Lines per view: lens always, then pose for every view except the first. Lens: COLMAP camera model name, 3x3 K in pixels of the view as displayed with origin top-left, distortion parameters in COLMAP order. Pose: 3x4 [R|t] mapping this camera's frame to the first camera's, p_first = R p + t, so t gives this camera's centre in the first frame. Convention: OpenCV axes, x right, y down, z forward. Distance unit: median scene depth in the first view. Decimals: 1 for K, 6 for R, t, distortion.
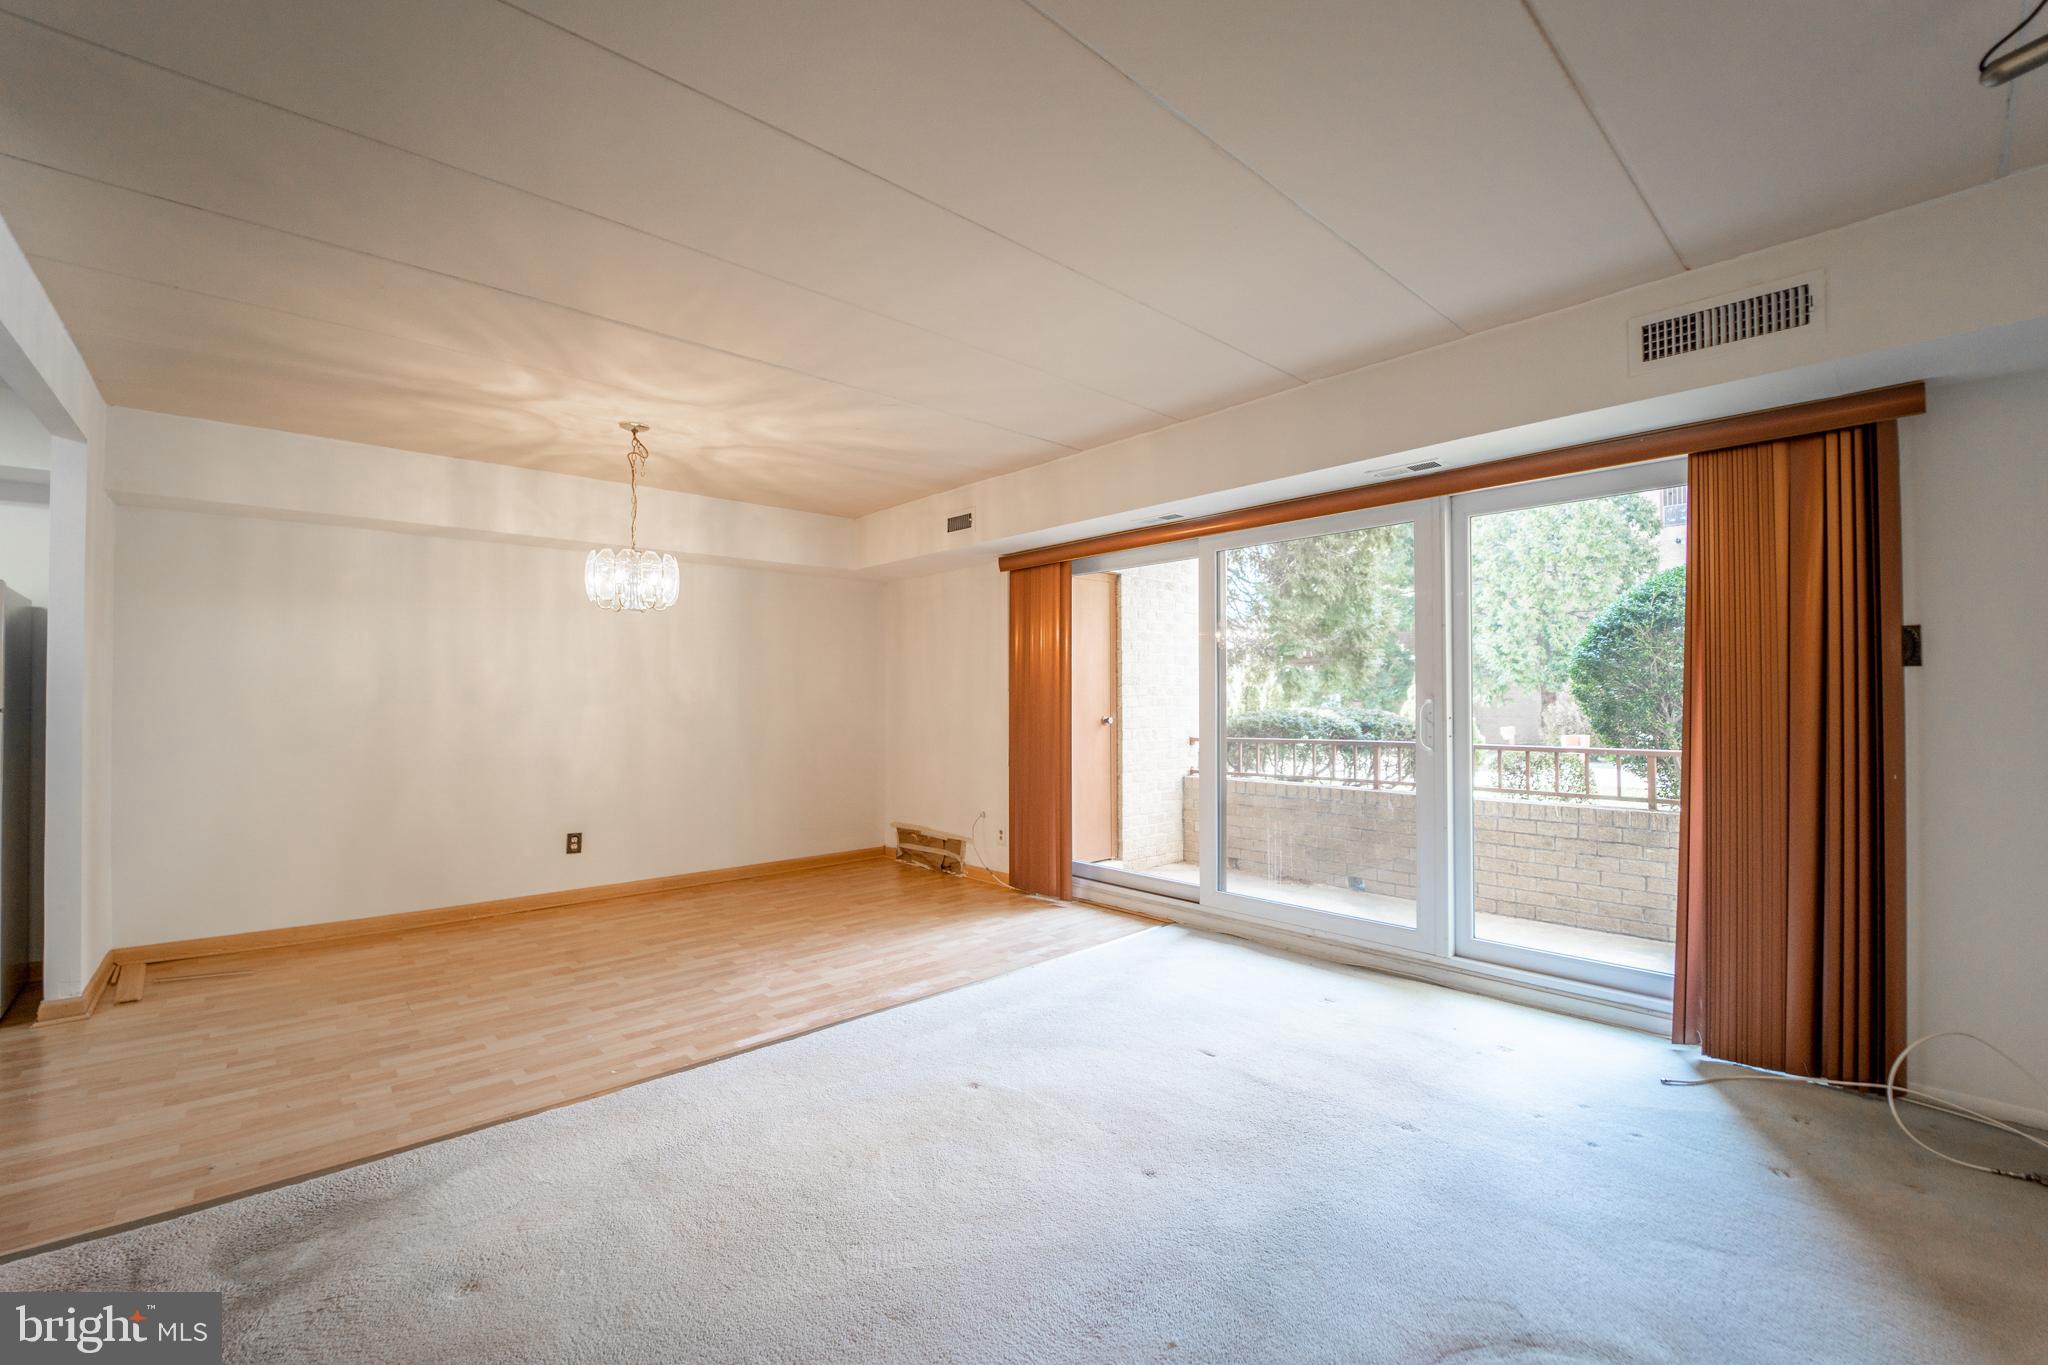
lens RADIAL K [[845.0, 0, 1025.5], [0, 845.0, 684.0], [0, 0, 1]] dist [-0.017854, -0.002284]
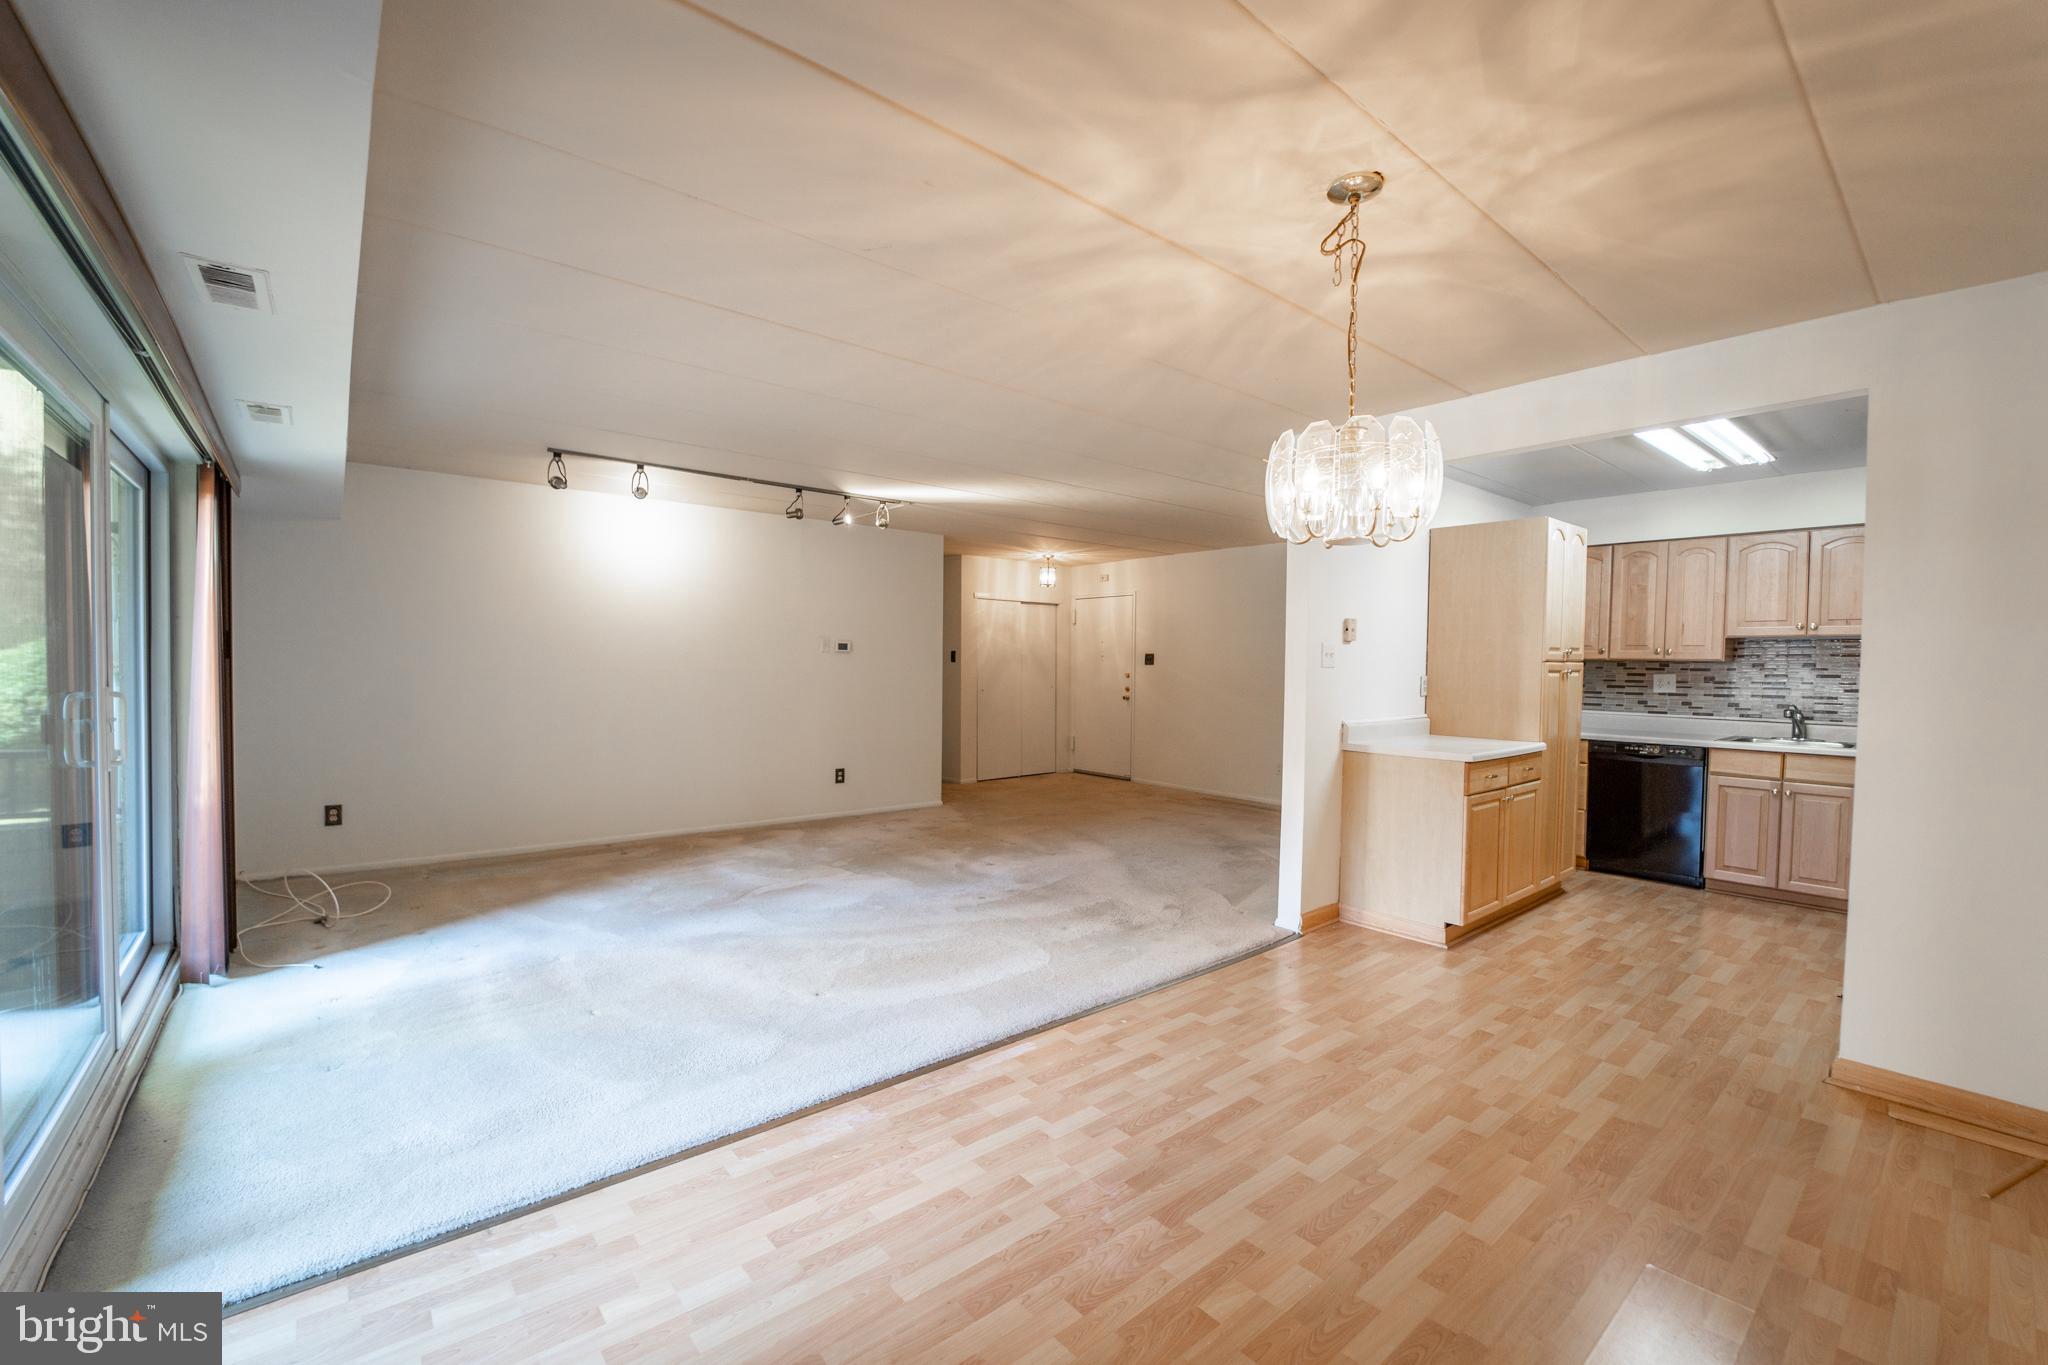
lens RADIAL K [[845.0, 0, 1027.5], [0, 845.0, 683.1], [0, 0, 1]] dist [-0.017854, -0.002284]
pose [[-0.999185, -0.009227, 0.039302, -0.237766], [-0.008965, 0.999936, 0.006851, -0.001136], [-0.039363, 0.006493, -0.999204, 1.269522]]
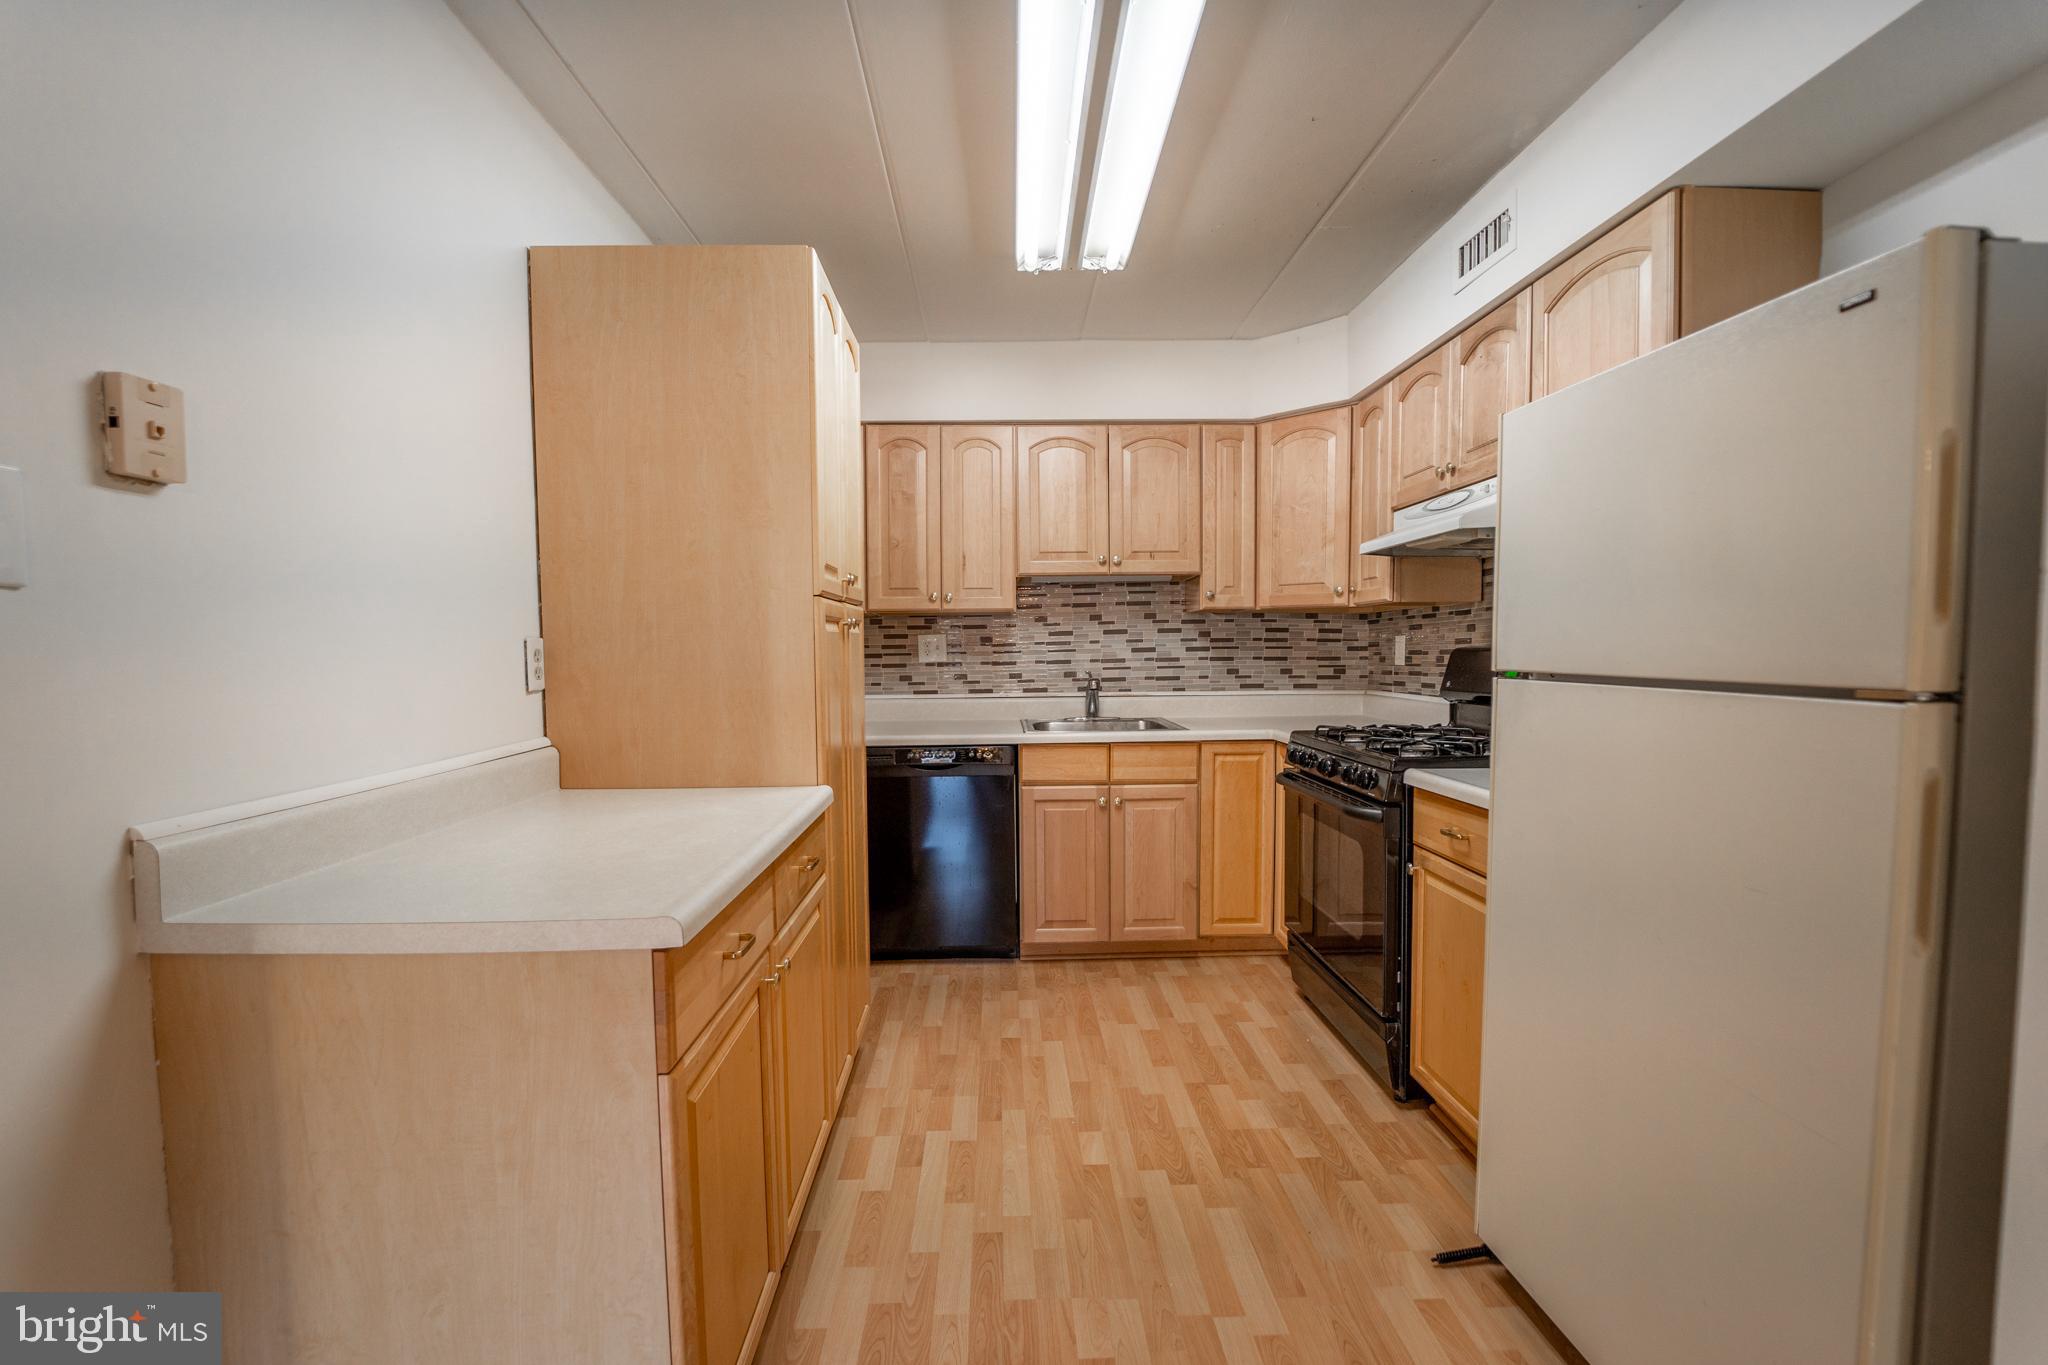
lens RADIAL K [[845.0, 0, 1023.5], [0, 845.0, 692.7], [0, 0, 1]] dist [-0.017854, -0.002284]
pose [[-0.649353, 0.053613, -0.758595, -0.545488], [0.027396, 0.998514, 0.047118, 0.006090], [0.759994, 0.009814, -0.649856, 0.622196]]
